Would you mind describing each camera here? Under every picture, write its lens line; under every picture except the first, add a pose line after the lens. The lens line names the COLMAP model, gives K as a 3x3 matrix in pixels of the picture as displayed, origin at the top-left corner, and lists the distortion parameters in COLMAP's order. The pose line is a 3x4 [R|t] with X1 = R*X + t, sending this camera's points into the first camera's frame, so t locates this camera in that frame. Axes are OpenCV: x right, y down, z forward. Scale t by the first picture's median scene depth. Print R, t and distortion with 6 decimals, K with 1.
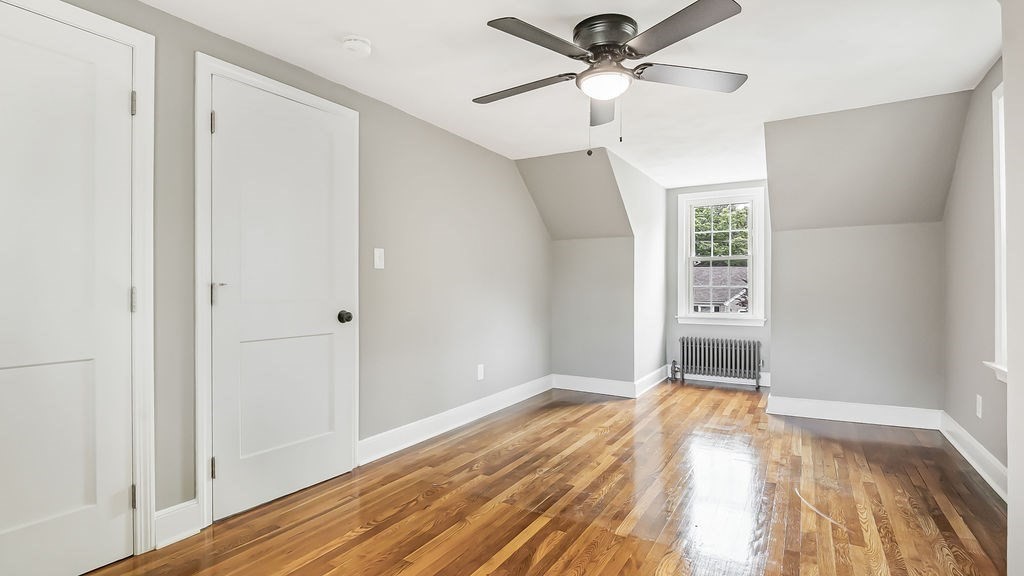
lens RADIAL K [[499.8, 0, 505.4], [0, 499.8, 283.6], [0, 0, 1]] dist [-0.001696, -0.000749]
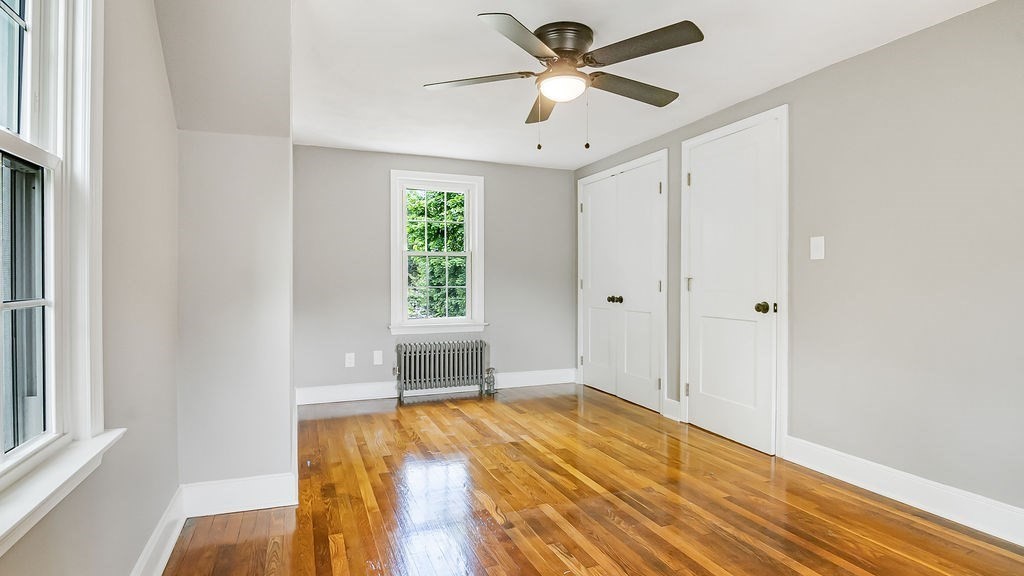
lens RADIAL K [[515.3, 0, 519.0], [0, 515.3, 287.1], [0, 0, 1]] dist [-0.021601, -0.000924]
pose [[-0.585177, 0.010985, -0.810831, 0.884784], [0.005116, 0.999938, 0.009855, 0.007914], [0.810889, 0.001619, -0.585198, 1.220584]]
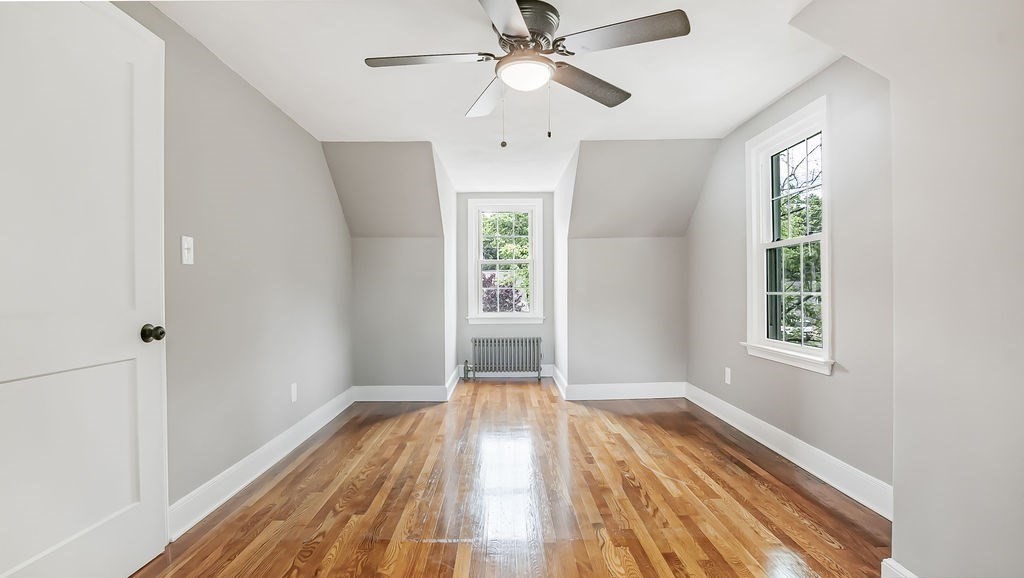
lens RADIAL K [[502.6, 0, 505.5], [0, 502.6, 290.7], [0, 0, 1]] dist [-0.014744, -0.000206]
pose [[0.854306, -0.007256, 0.519720, -0.261009], [0.002892, 0.999953, 0.009206, 0.002926], [-0.519763, -0.006362, 0.854287, 0.160181]]
